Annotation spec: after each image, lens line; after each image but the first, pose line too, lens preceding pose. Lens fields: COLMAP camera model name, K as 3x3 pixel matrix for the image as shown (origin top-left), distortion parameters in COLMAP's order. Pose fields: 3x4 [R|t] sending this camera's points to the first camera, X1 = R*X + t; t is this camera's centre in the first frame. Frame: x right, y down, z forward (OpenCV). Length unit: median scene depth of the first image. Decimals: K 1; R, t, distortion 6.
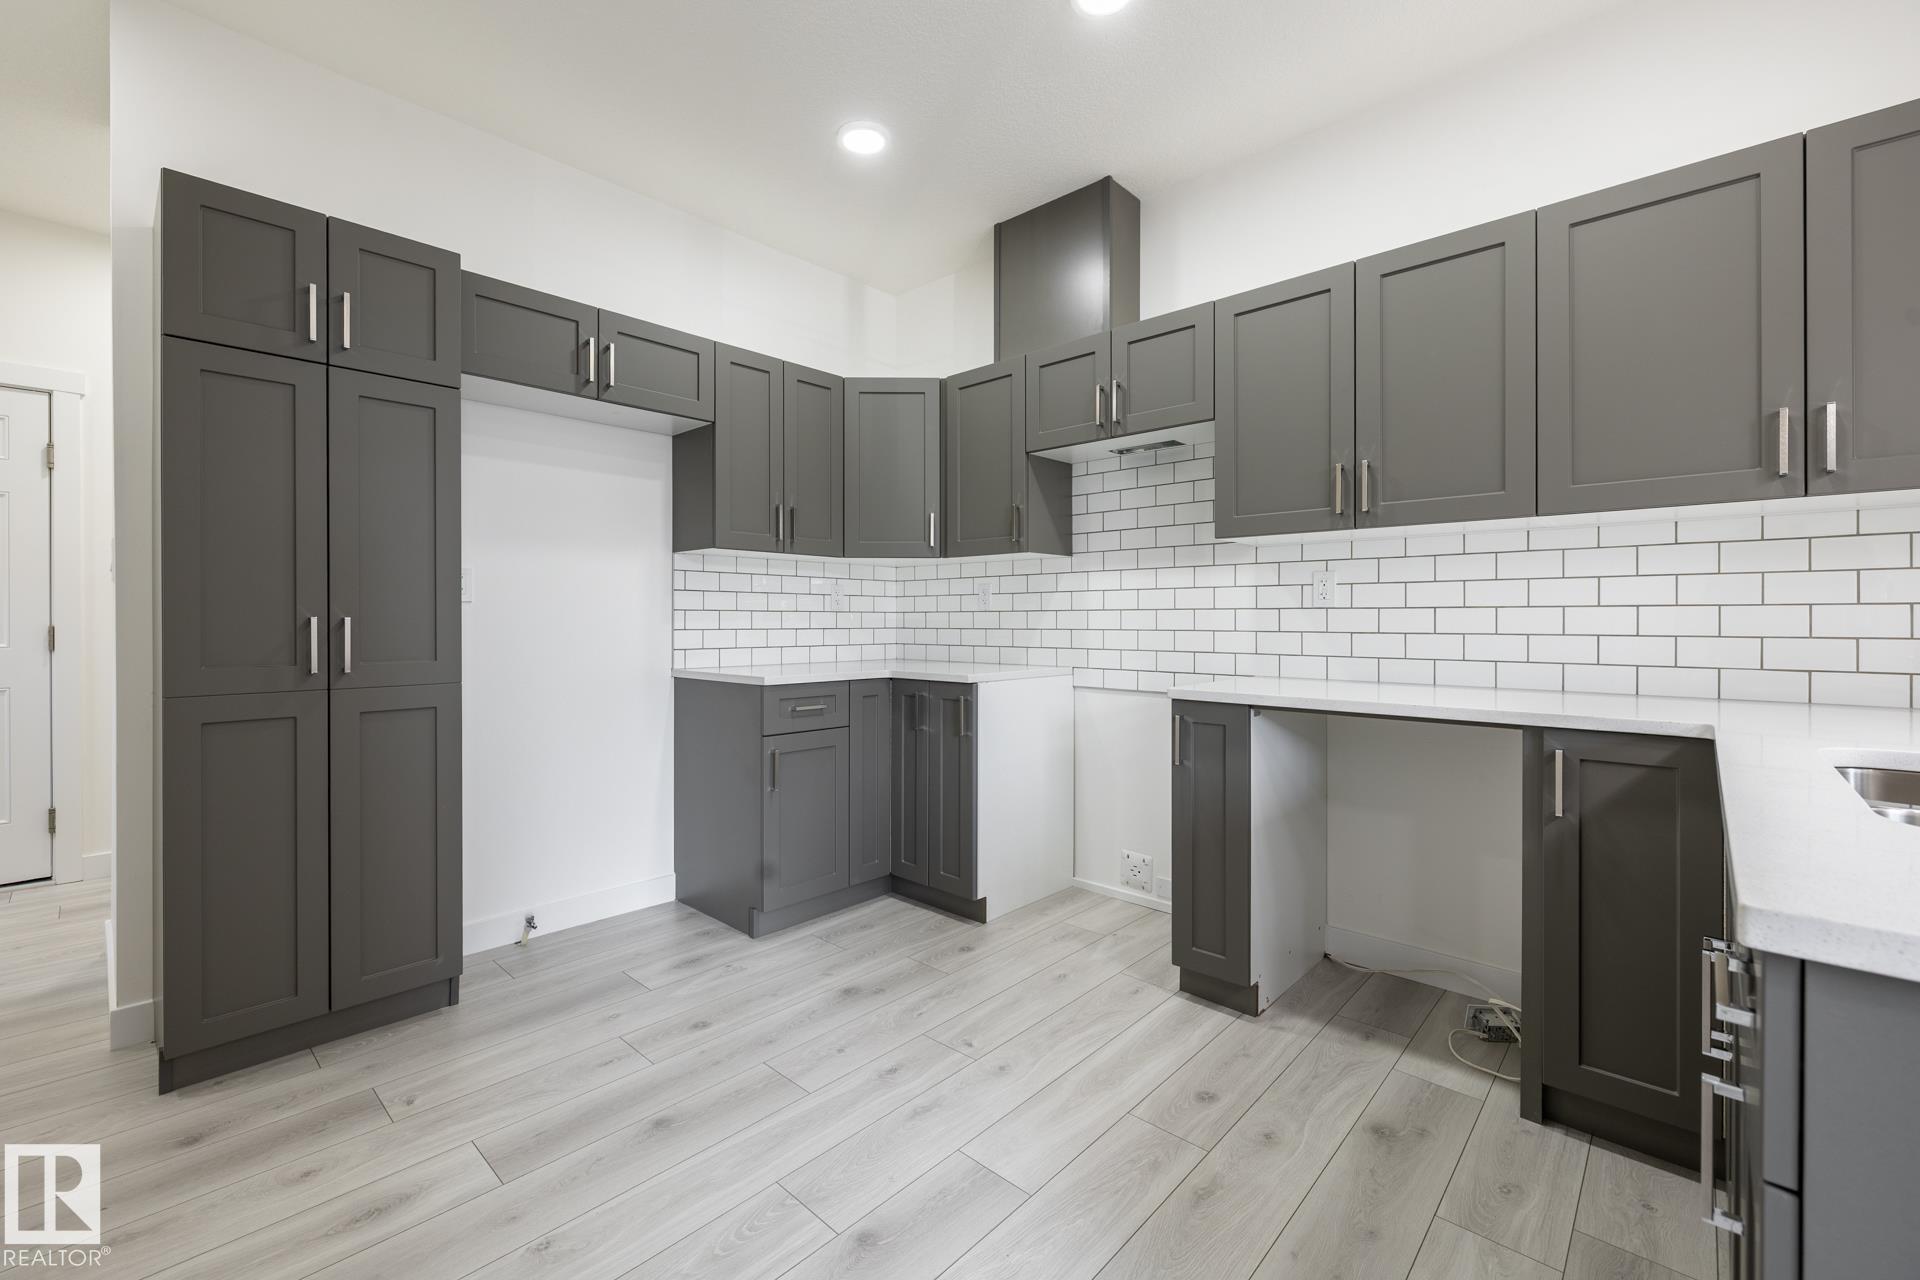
lens RADIAL K [[816.4, 0, 951.8], [0, 816.4, 610.9], [0, 0, 1]] dist [0.000581, -0.000037]
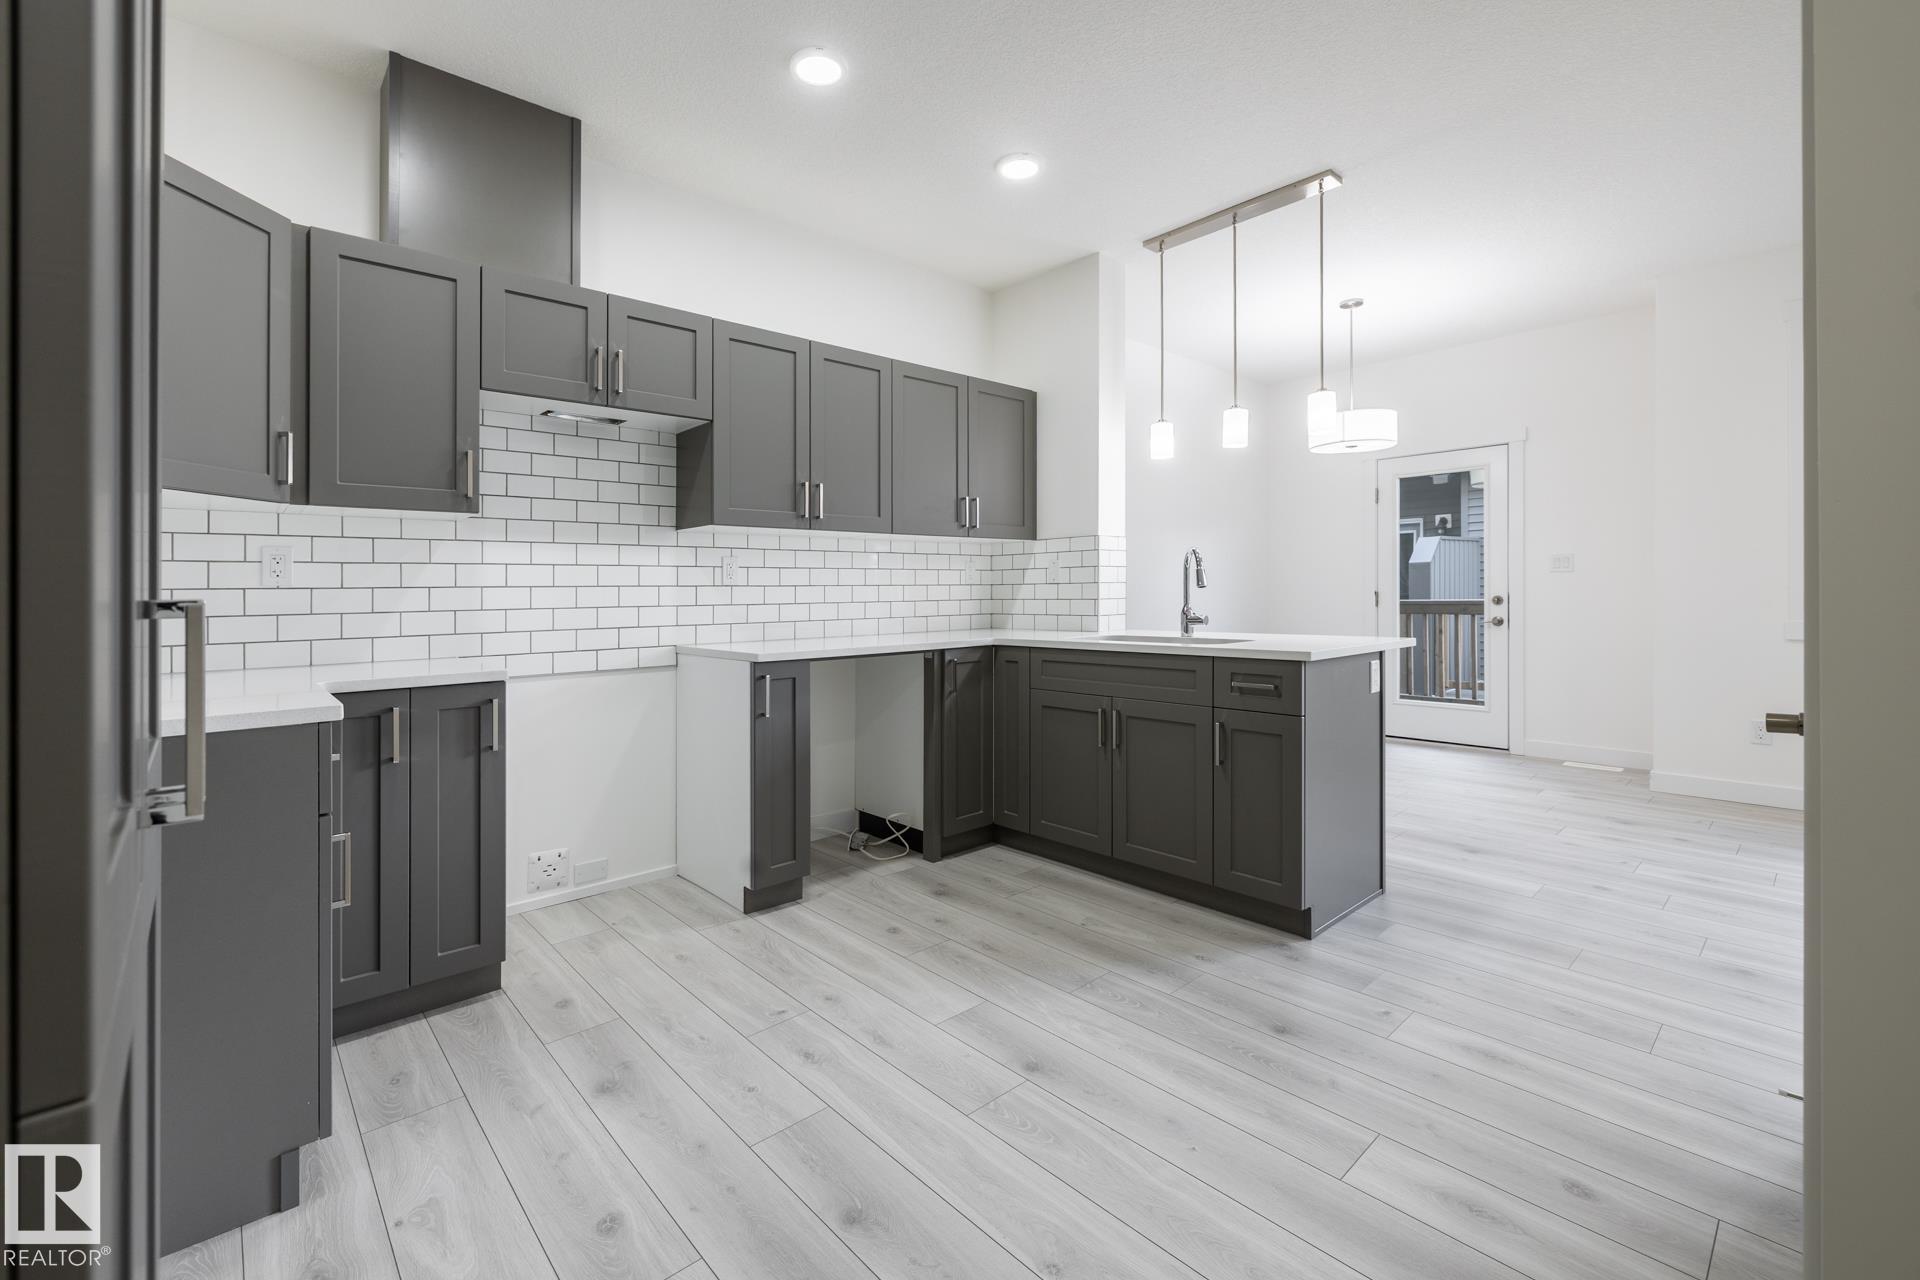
lens RADIAL K [[811.6, 0, 951.8], [0, 811.6, 587.8], [0, 0, 1]] dist [-0.002178, -0.000256]
pose [[0.073990, 0.003401, 0.997253, -0.681768], [0.002141, 0.999991, -0.003569, 0.004361], [-0.997257, 0.002399, 0.073982, 0.499127]]
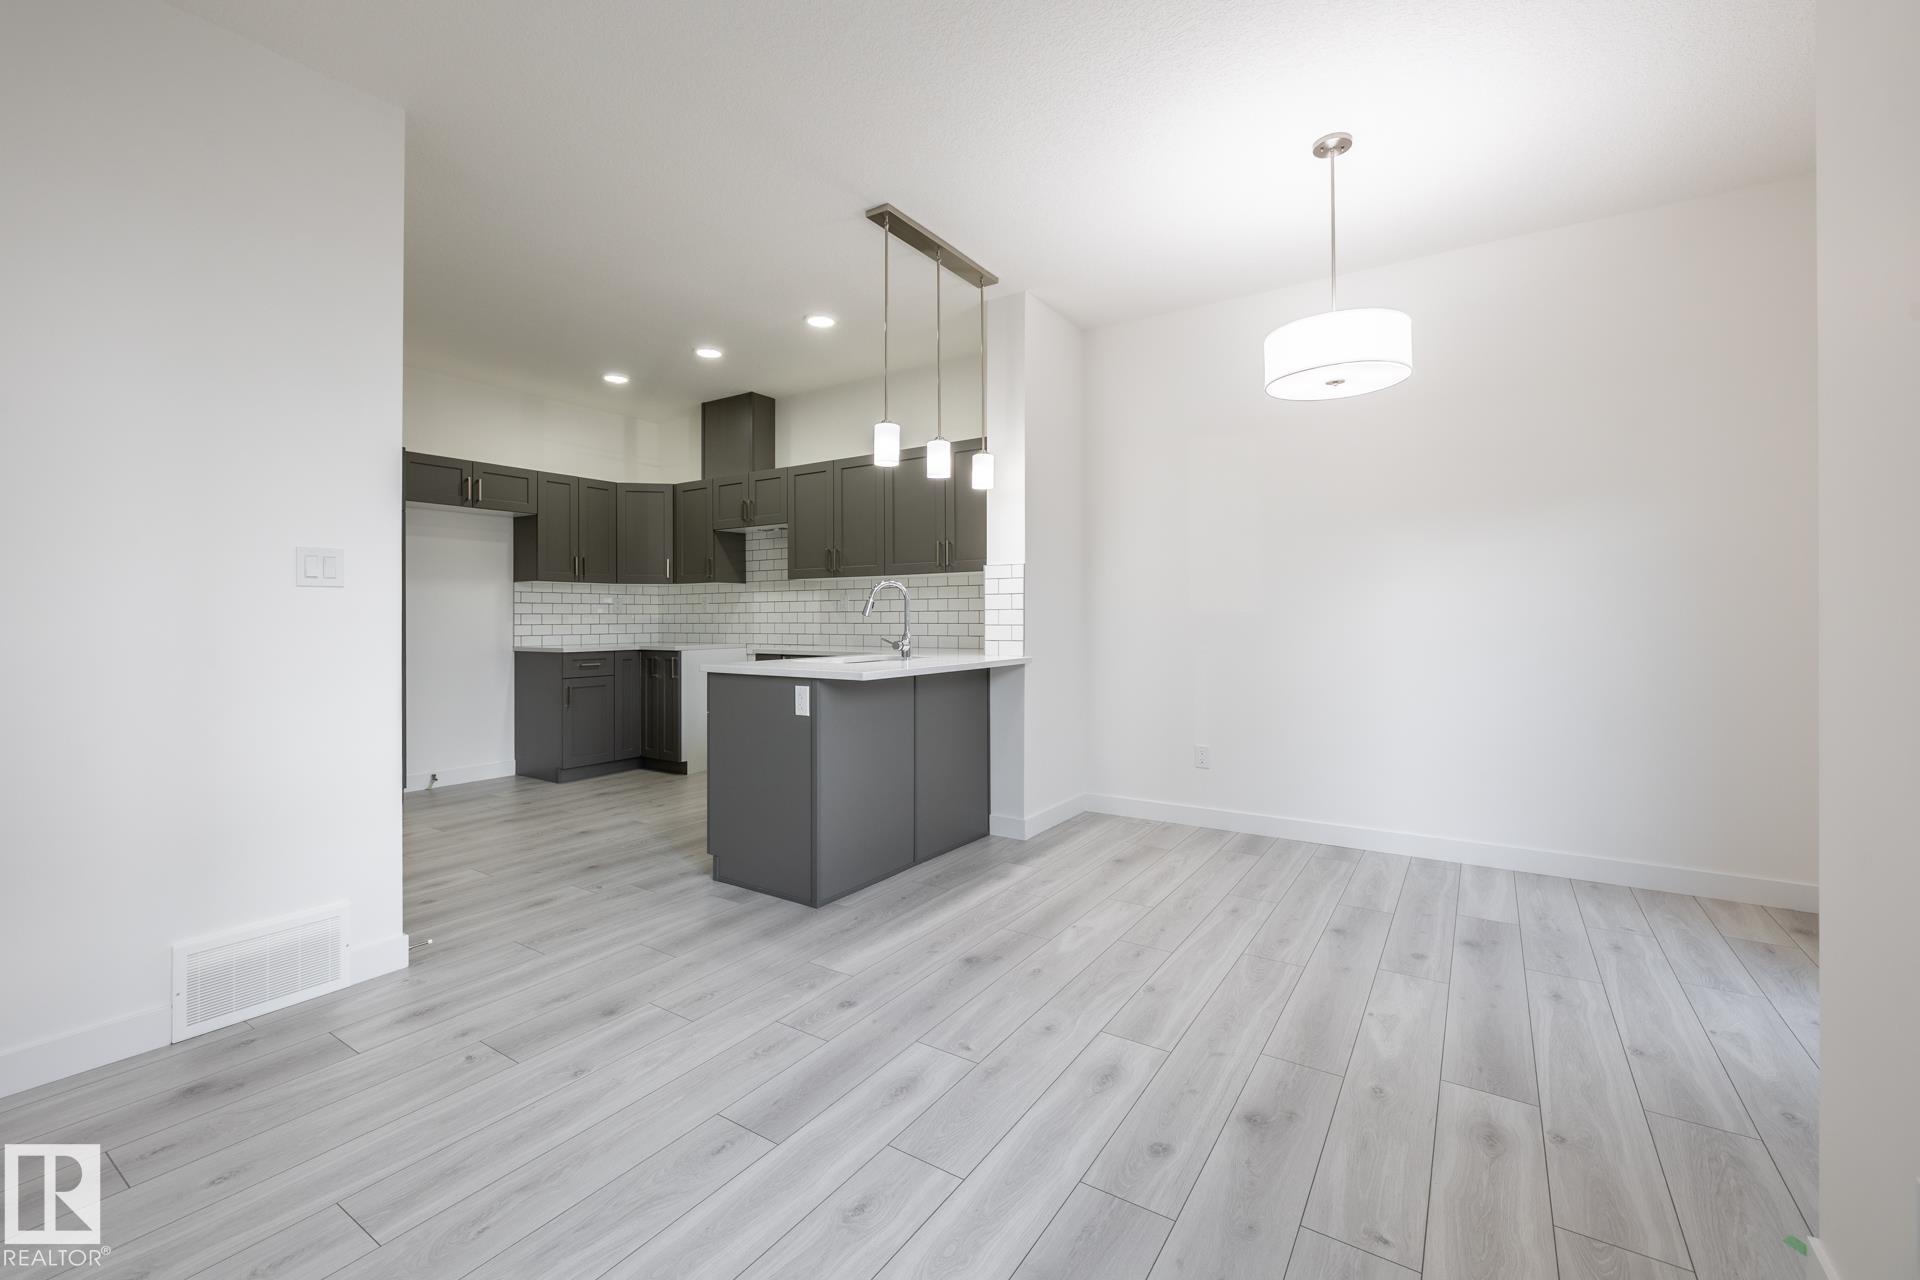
lens RADIAL K [[855.4, 0, 952.9], [0, 855.4, 599.1], [0, 0, 1]] dist [0.027058, -0.000004]
pose [[0.990121, -0.002574, 0.140195, 0.374173], [0.003995, 0.999943, -0.009853, -0.011932], [-0.140162, 0.010316, 0.990075, -1.084020]]
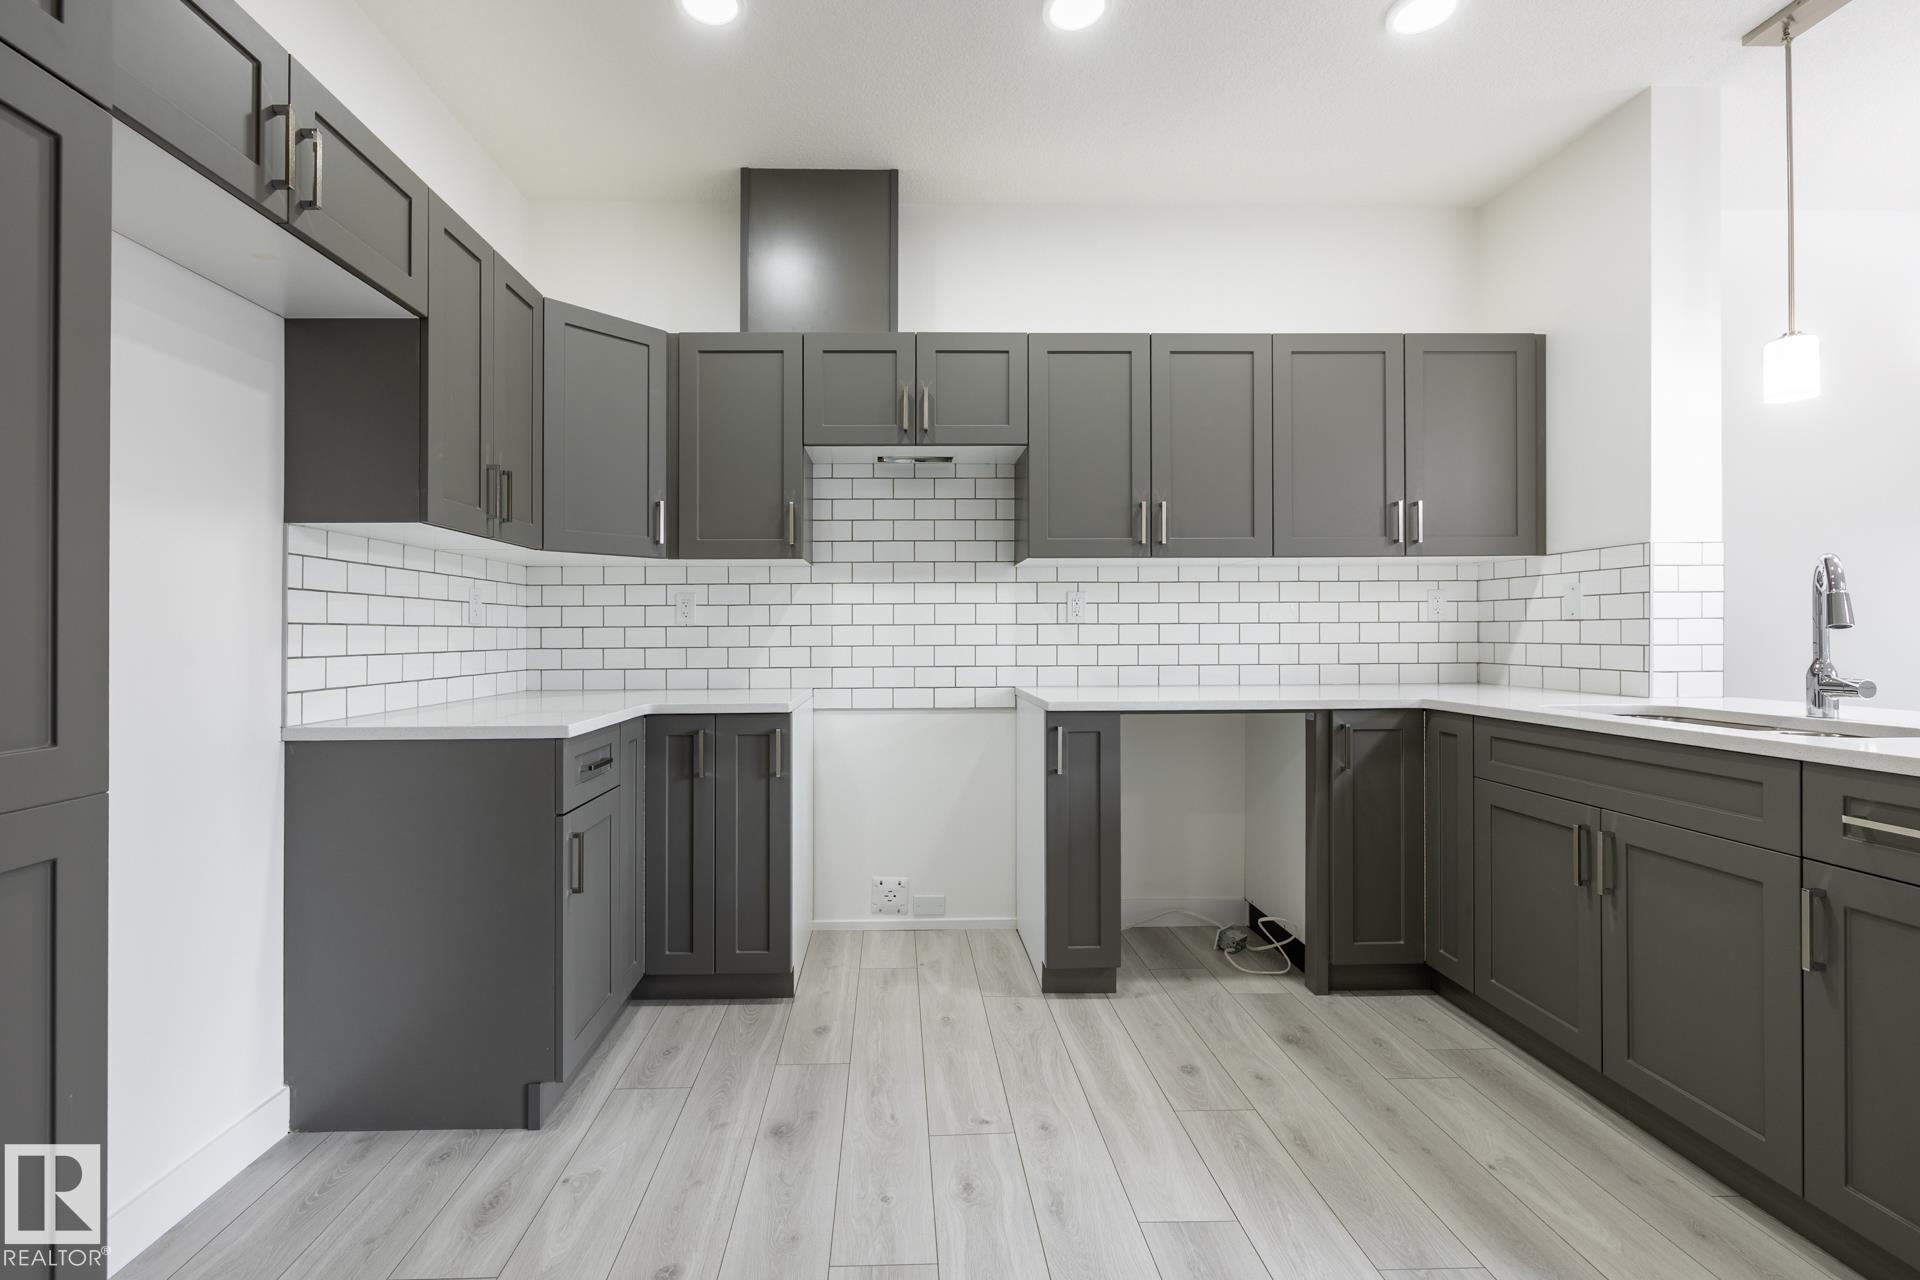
lens RADIAL K [[826.7, 0, 921.0], [0, 826.7, 620.8], [0, 0, 1]] dist [-0.002090, -0.000150]
pose [[0.706505, 0.005571, 0.707686, -0.459457], [-0.000952, 0.999976, -0.006921, 0.000448], [-0.707708, 0.004215, 0.706493, 0.295088]]
